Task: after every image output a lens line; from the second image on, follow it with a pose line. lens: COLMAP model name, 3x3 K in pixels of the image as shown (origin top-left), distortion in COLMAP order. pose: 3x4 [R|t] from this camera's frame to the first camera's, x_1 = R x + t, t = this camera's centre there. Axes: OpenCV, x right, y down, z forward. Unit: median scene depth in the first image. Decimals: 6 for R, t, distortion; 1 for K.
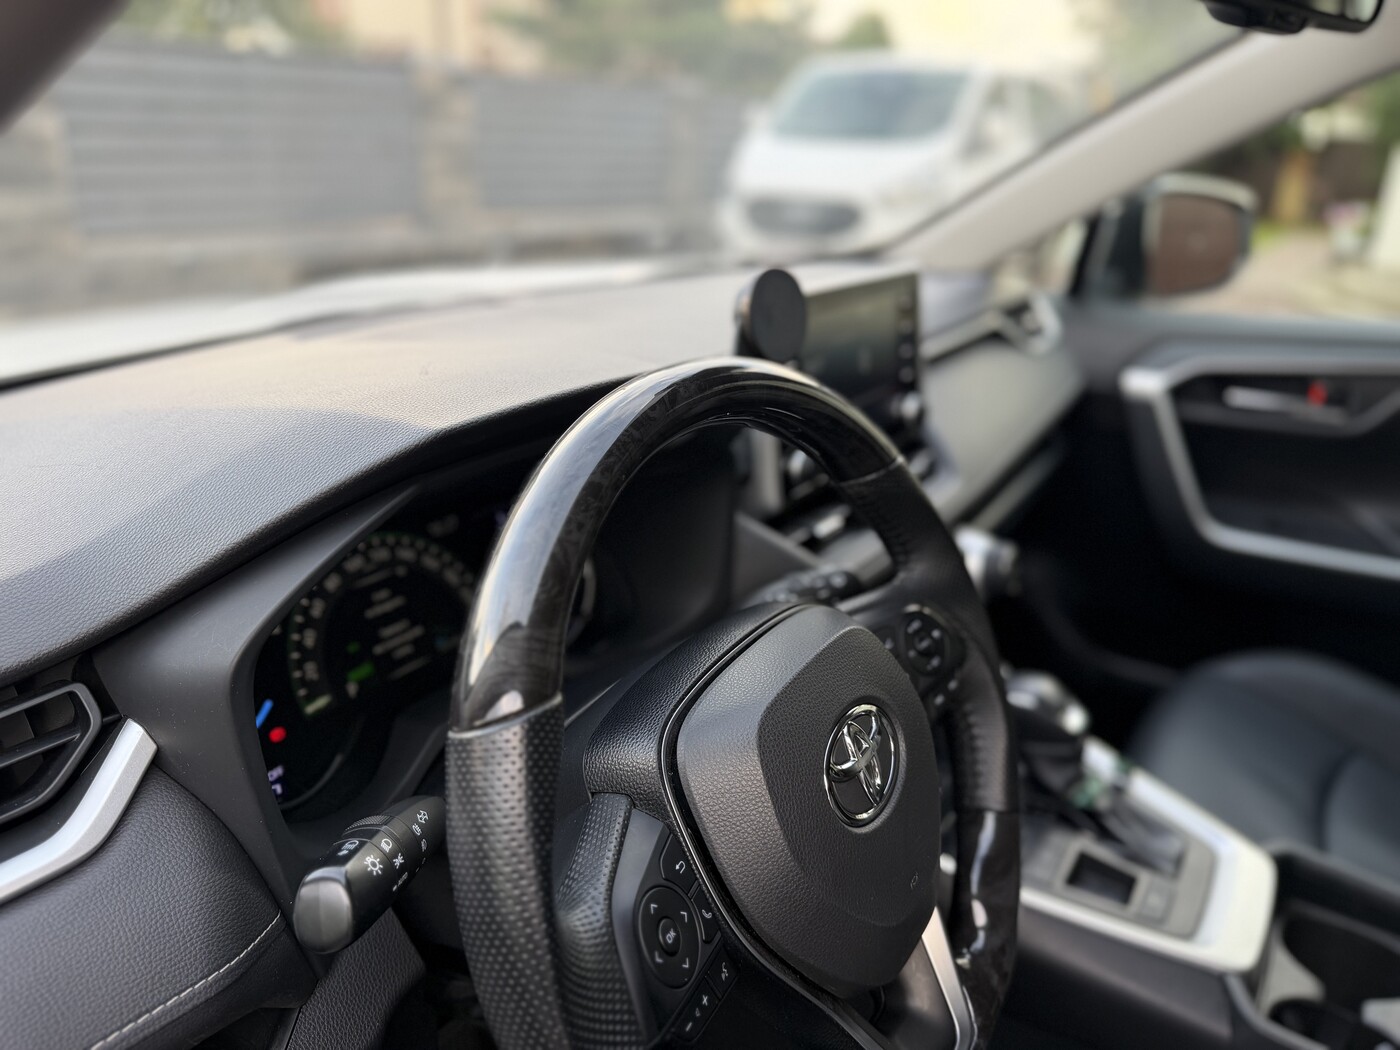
lens RADIAL K [[988.6, 0, 701.2], [0, 988.6, 528.4], [0, 0, 1]] dist [0.000781, -0.006441]
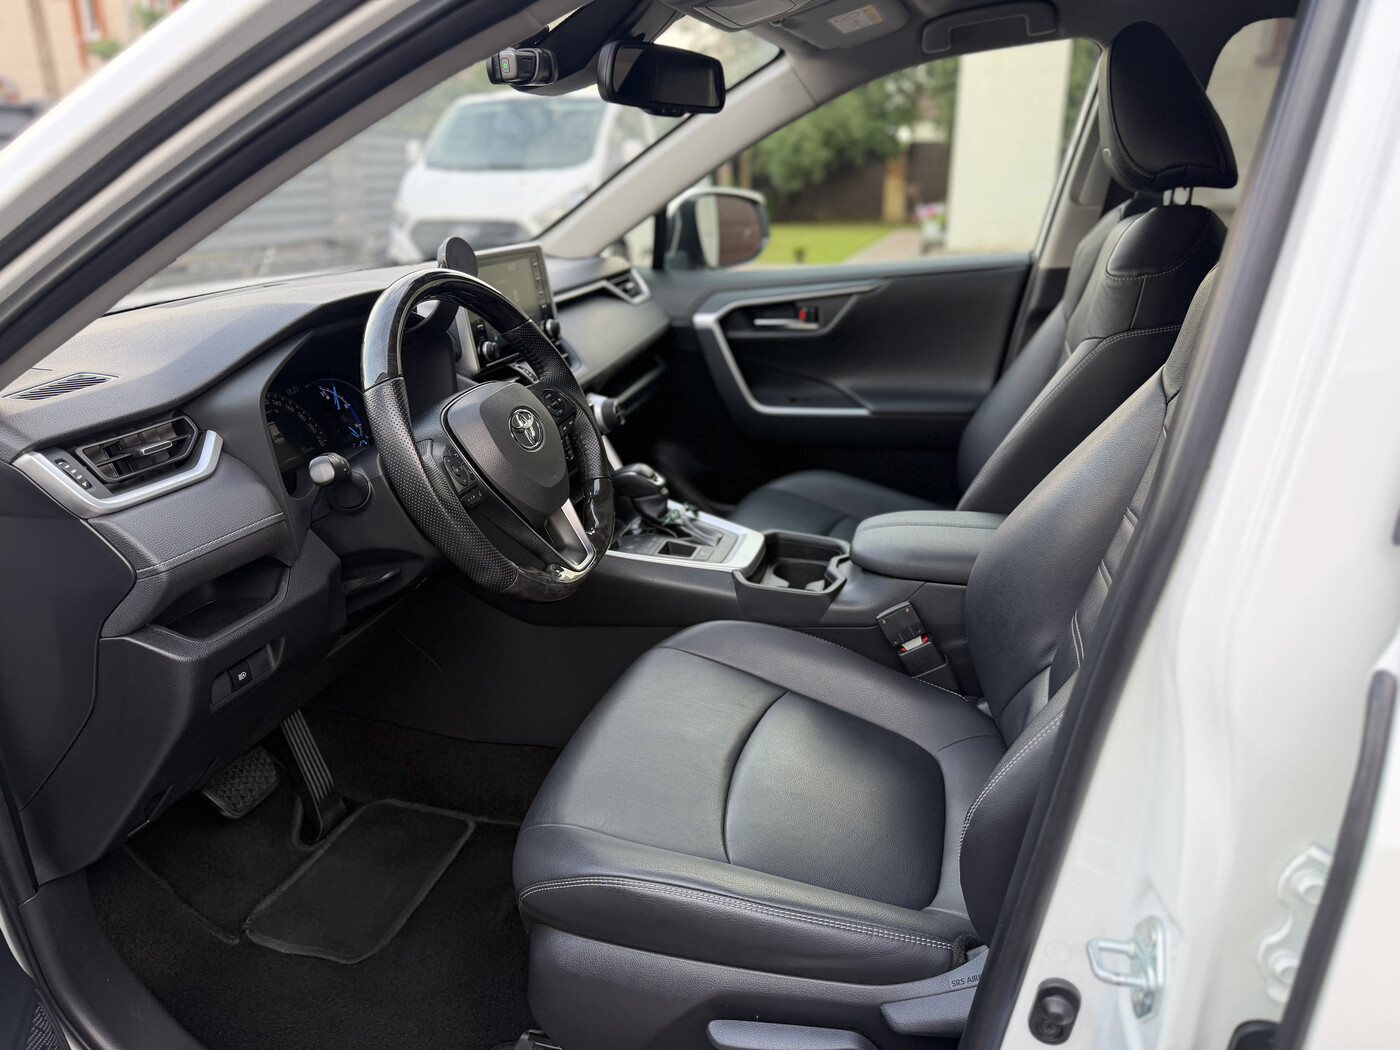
lens RADIAL K [[983.6, 0, 706.5], [0, 983.6, 530.1], [0, 0, 1]] dist [0.007984, -0.011914]
pose [[0.947133, -0.141992, 0.287710, -0.083225], [0.148568, 0.988902, -0.001036, 0.310923], [-0.284370, 0.043726, 0.957717, -0.808299]]
